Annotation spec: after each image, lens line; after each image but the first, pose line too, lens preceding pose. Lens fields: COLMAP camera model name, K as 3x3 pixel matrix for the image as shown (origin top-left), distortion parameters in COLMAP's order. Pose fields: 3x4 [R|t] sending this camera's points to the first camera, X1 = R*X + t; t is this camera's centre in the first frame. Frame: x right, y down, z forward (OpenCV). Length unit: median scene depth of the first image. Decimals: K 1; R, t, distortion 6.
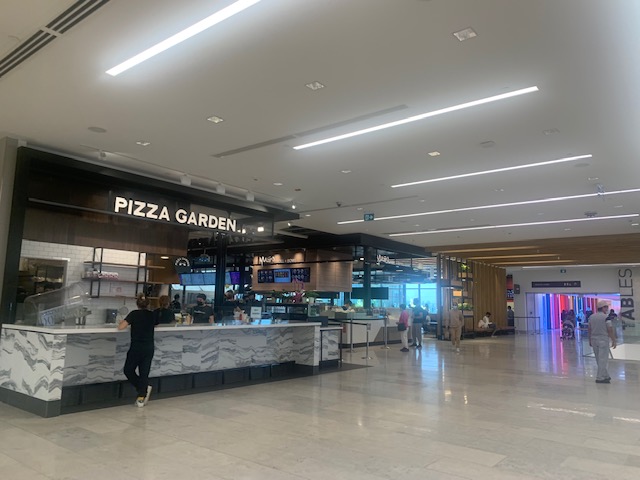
lens RADIAL K [[488.6, 0, 320.0], [0, 488.6, 240.0], [0, 0, 1]] dist [0.006713, 0.003661]
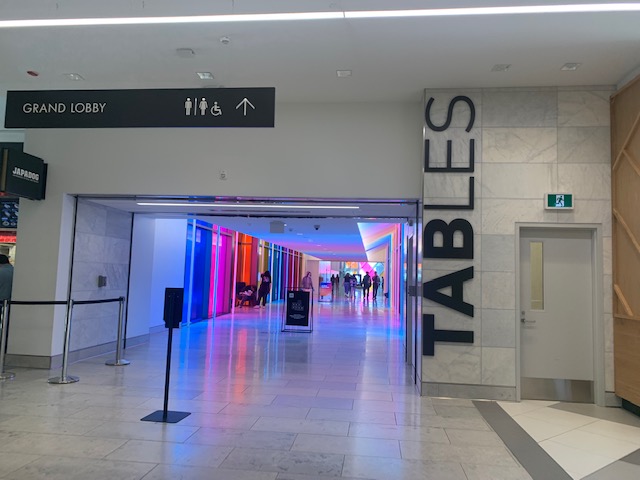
lens RADIAL K [[488.6, 0, 320.0], [0, 488.6, 240.0], [0, 0, 1]] dist [0.006713, 0.003661]
pose [[0.845187, 0.055426, 0.531589, 0.455505], [-0.091895, 0.994867, 0.042377, 0.124425], [-0.526511, -0.084667, 0.845942, 0.840033]]
